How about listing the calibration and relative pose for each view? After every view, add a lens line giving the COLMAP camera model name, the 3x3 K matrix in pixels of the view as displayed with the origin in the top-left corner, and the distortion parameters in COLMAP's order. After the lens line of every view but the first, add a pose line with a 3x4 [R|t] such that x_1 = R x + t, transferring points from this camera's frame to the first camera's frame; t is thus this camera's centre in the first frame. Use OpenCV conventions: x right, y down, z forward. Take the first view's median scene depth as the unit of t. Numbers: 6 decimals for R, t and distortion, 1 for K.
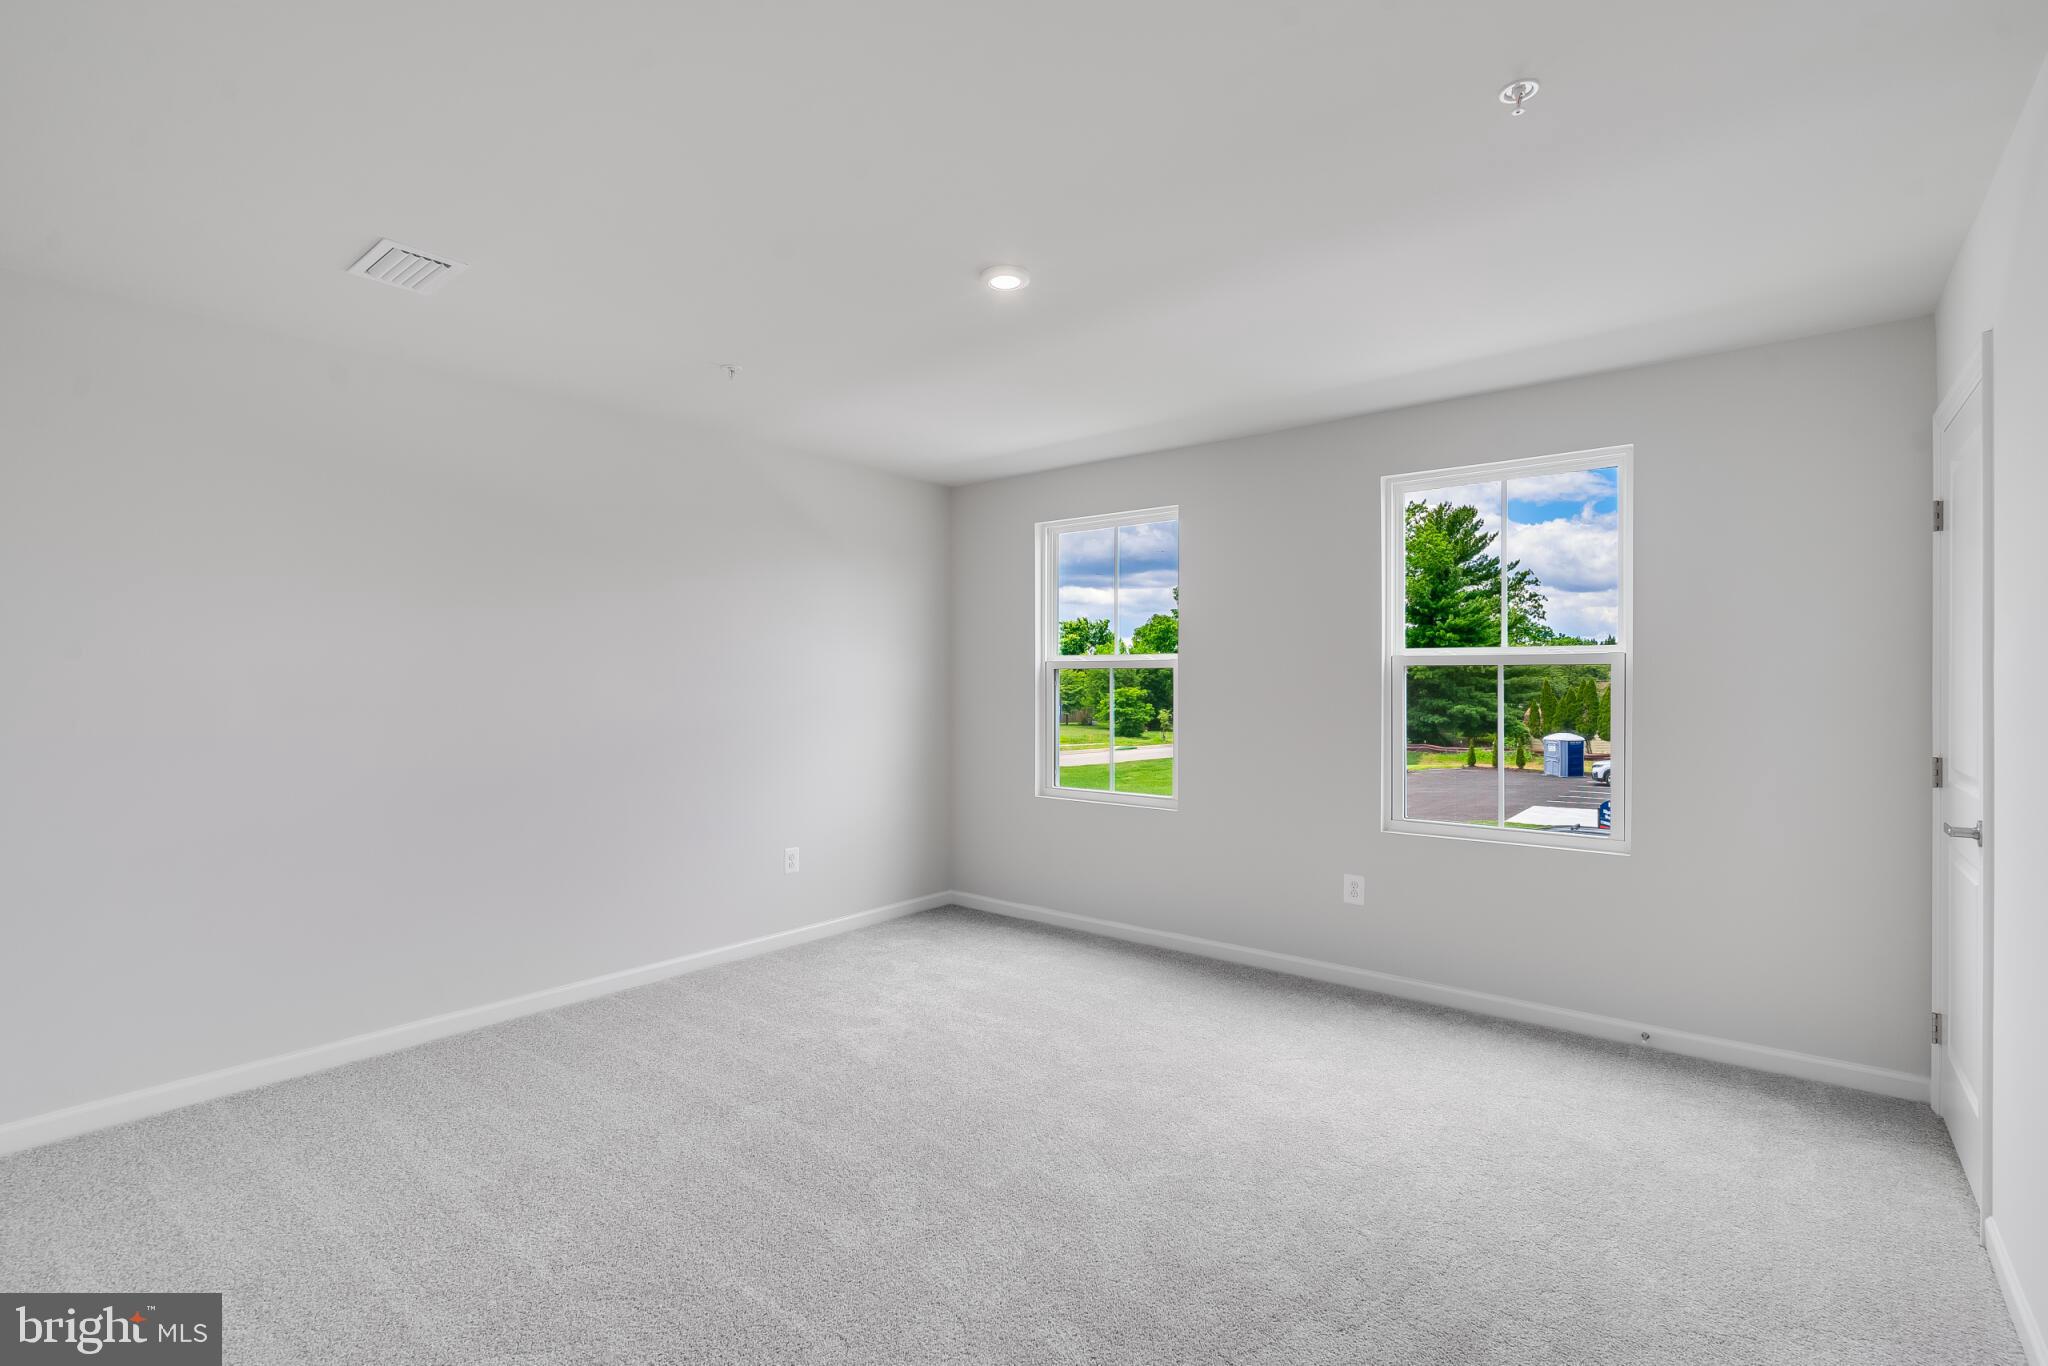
lens RADIAL K [[928.4, 0, 1024.0], [0, 928.4, 683.0], [0, 0, 1]] dist [-0.003062, 0.000324]
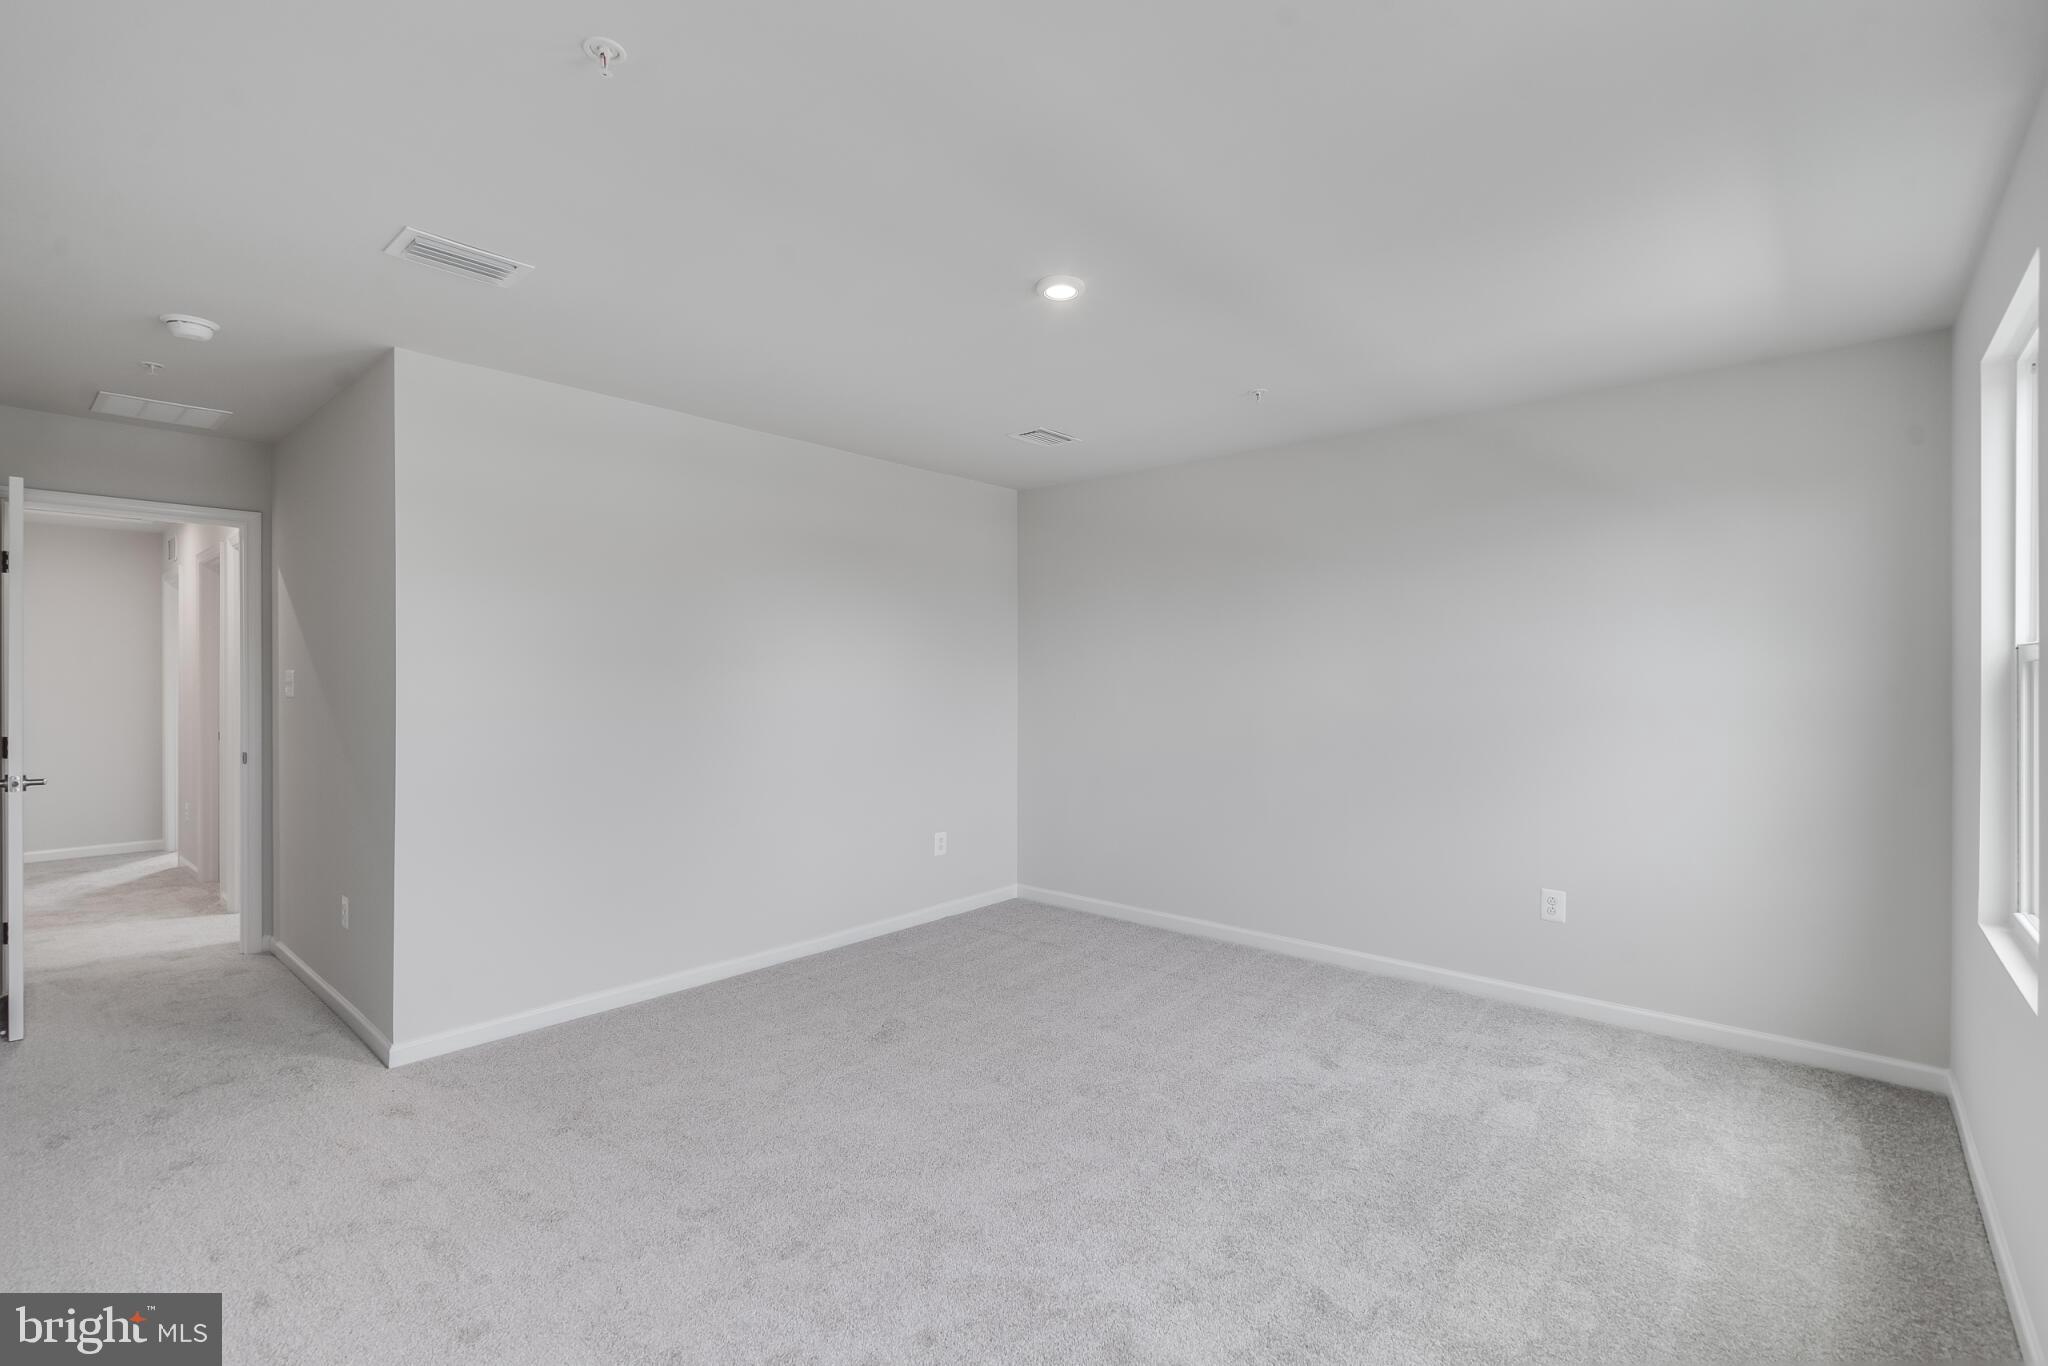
lens RADIAL K [[928.4, 0, 1024.0], [0, 928.4, 683.0], [0, 0, 1]] dist [-0.003062, 0.000324]
pose [[-0.036445, 0.003163, -0.999331, 0.608569], [-0.003310, 0.999989, 0.003286, -0.000098], [0.999330, 0.003427, -0.036434, 0.623050]]
